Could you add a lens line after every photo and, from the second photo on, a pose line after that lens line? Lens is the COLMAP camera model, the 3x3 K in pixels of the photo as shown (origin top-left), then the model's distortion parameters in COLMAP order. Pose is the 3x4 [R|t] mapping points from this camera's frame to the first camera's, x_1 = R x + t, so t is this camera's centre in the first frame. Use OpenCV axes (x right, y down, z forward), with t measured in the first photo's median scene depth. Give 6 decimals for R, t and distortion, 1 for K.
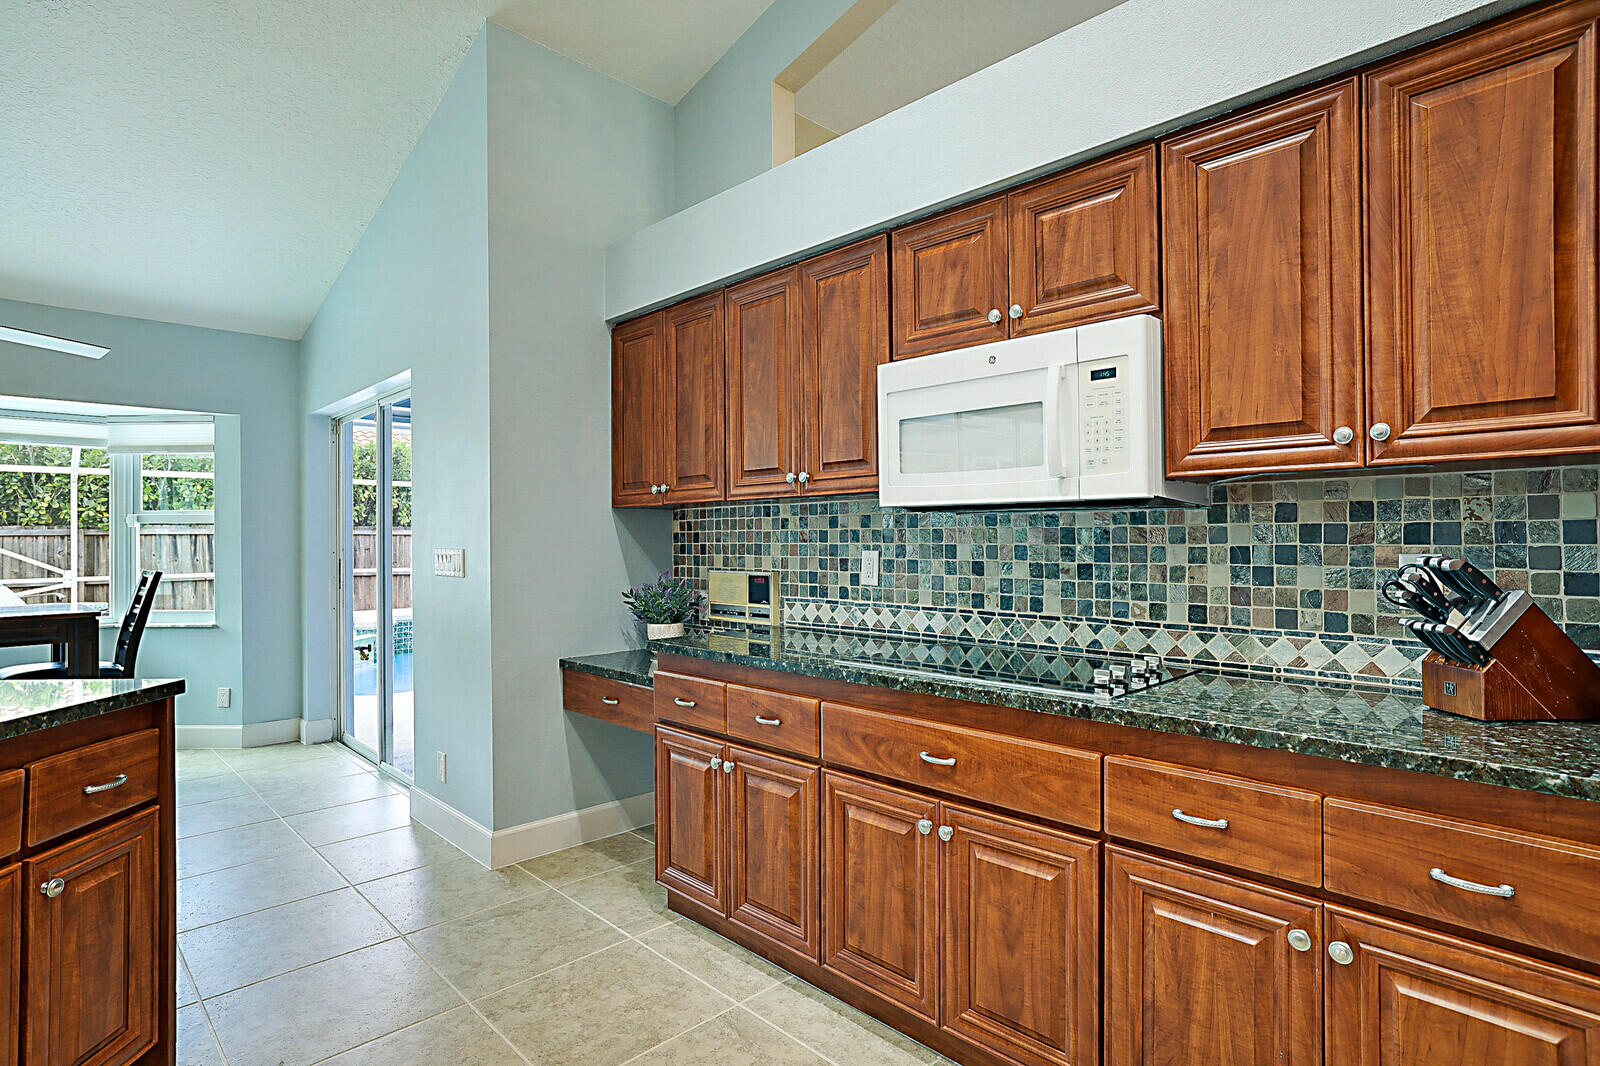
lens RADIAL K [[818.8, 0, 797.5], [0, 818.8, 534.7], [0, 0, 1]] dist [-0.036161, 0.025274]
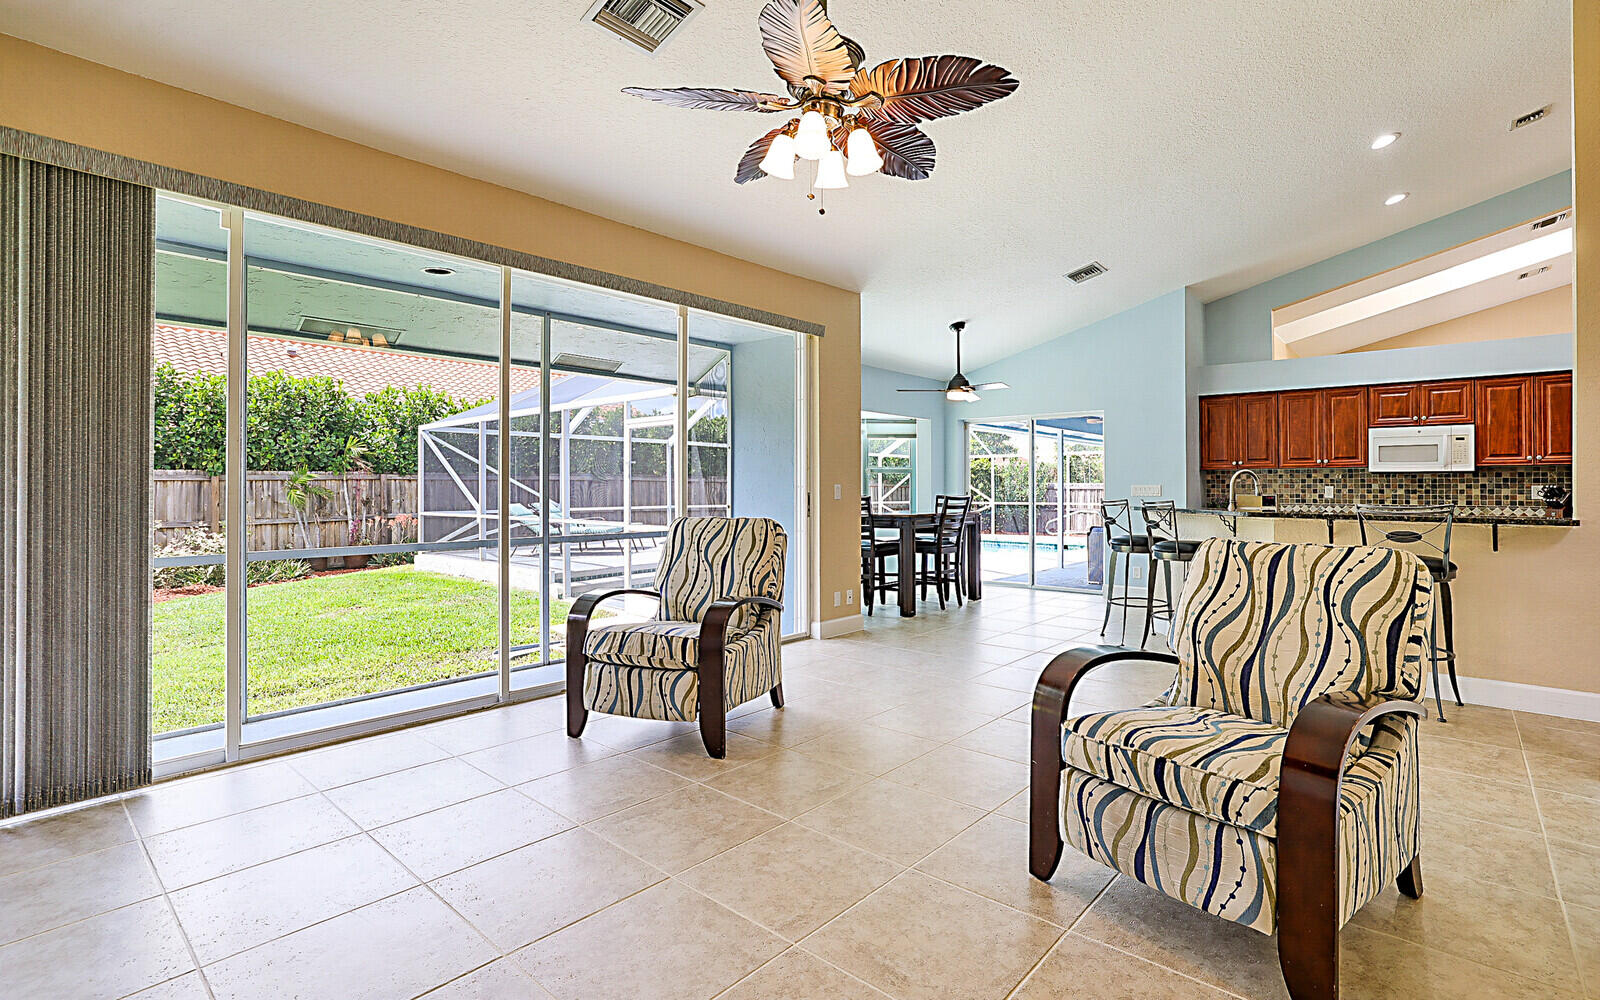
lens RADIAL K [[717.9, 0, 883.5], [0, 717.9, 482.4], [0, 0, 1]] dist [0.002003, 0.000813]
pose [[0.992134, 0.007612, 0.124947, -2.032088], [-0.007060, 0.999963, -0.004863, 0.033874], [-0.124980, 0.003943, 0.992151, -1.503269]]
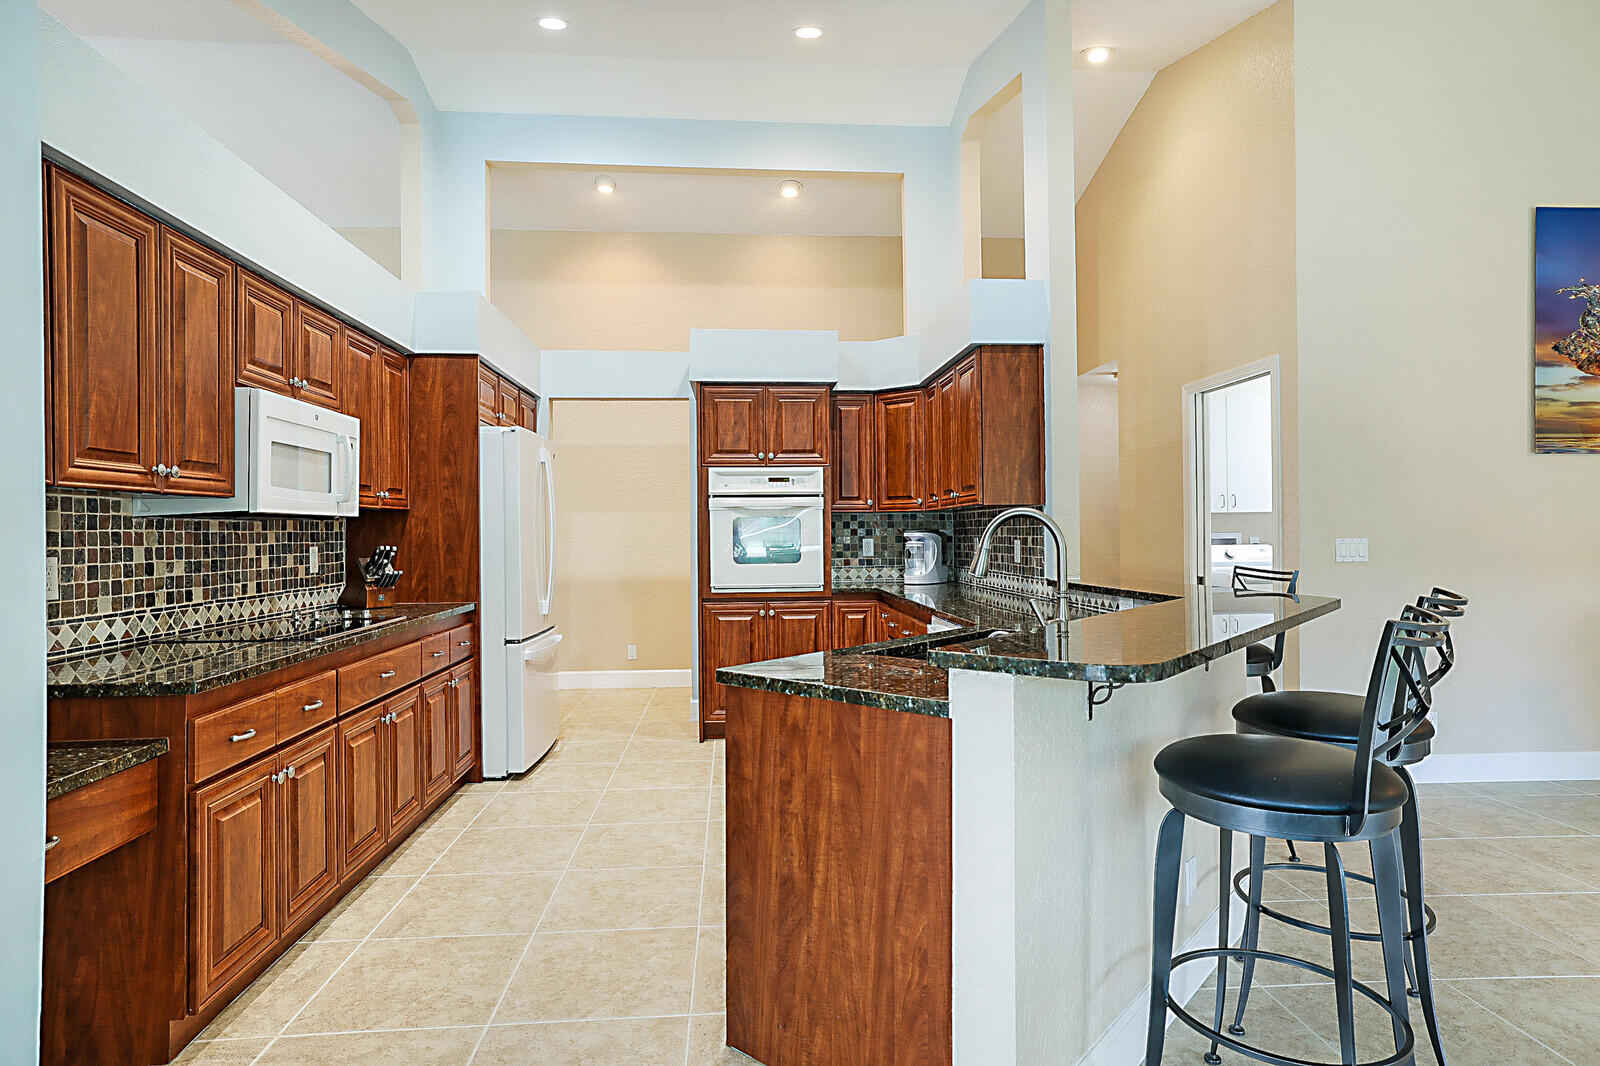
lens RADIAL K [[876.3, 0, 800.3], [0, 876.3, 529.0], [0, 0, 1]] dist [-0.036634, 0.035765]
pose [[-0.764599, 0.013720, 0.644360, -1.163889], [0.009420, 0.999904, -0.010113, 0.008286], [-0.644438, -0.001663, -0.764655, 1.329951]]
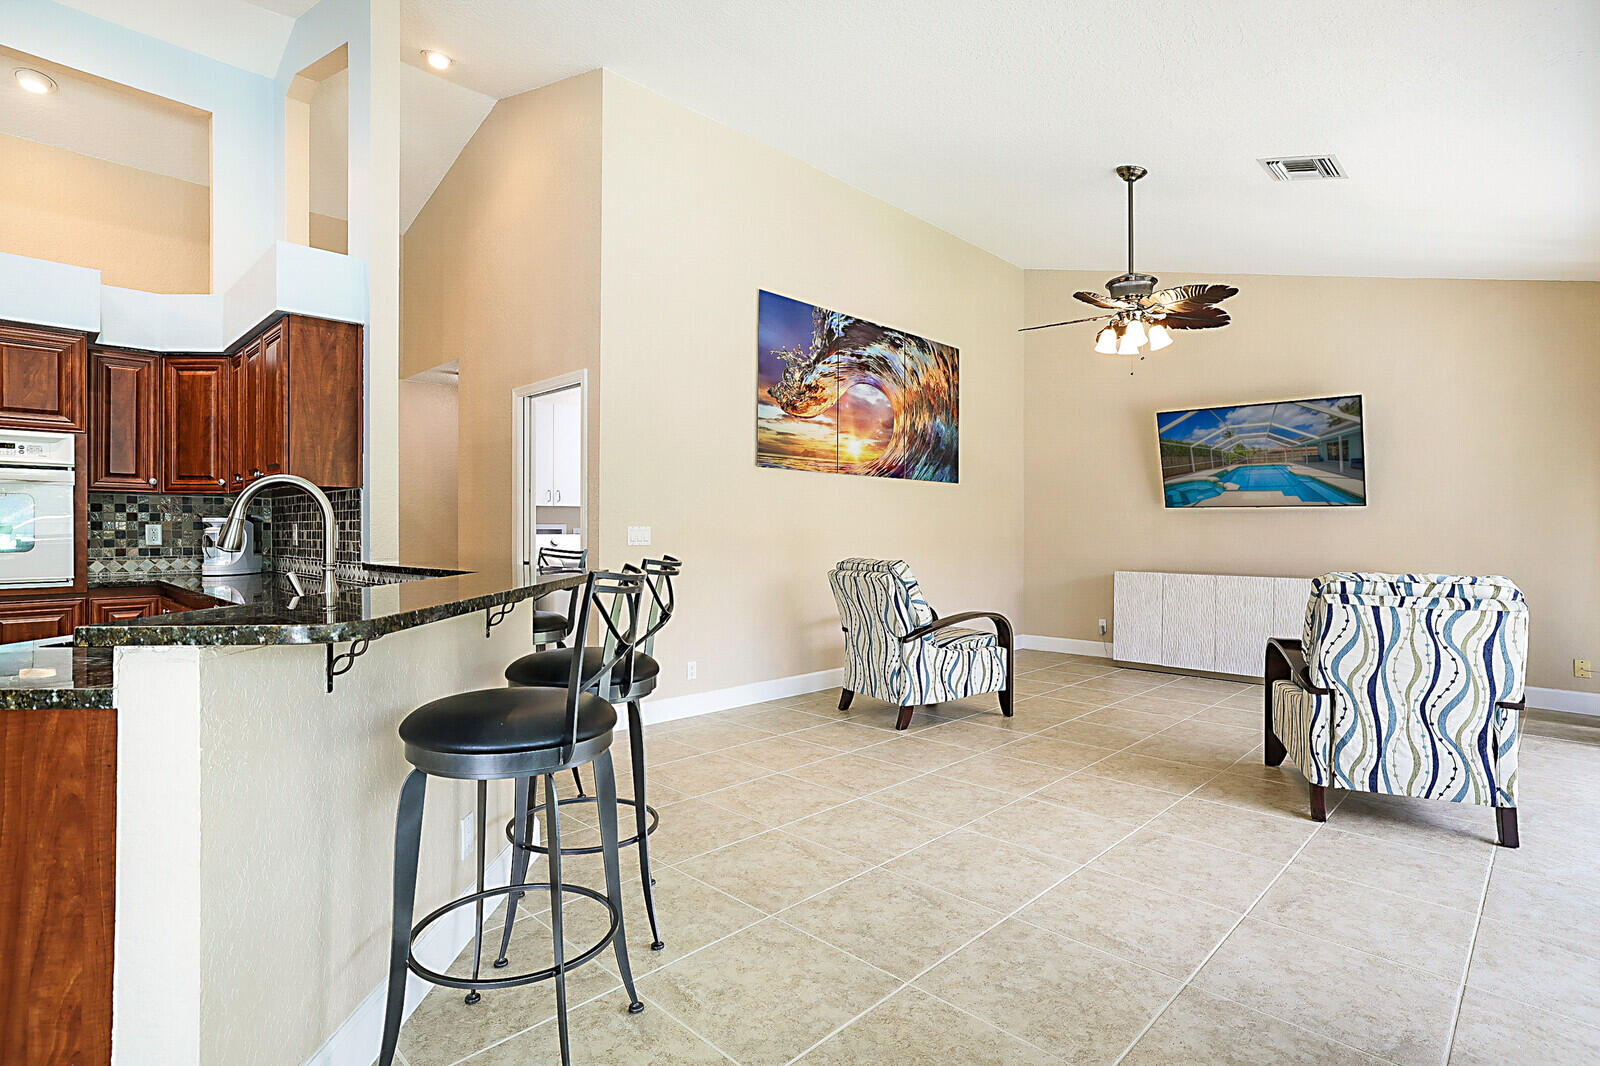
lens RADIAL K [[794.0, 0, 798.5], [0, 794.0, 532.0], [0, 0, 1]] dist [-0.036334, 0.023655]
pose [[-0.999810, 0.003464, -0.019169, -1.237927], [0.003511, 0.999991, -0.002432, 0.039063], [0.019161, -0.002499, -0.999813, 1.244792]]
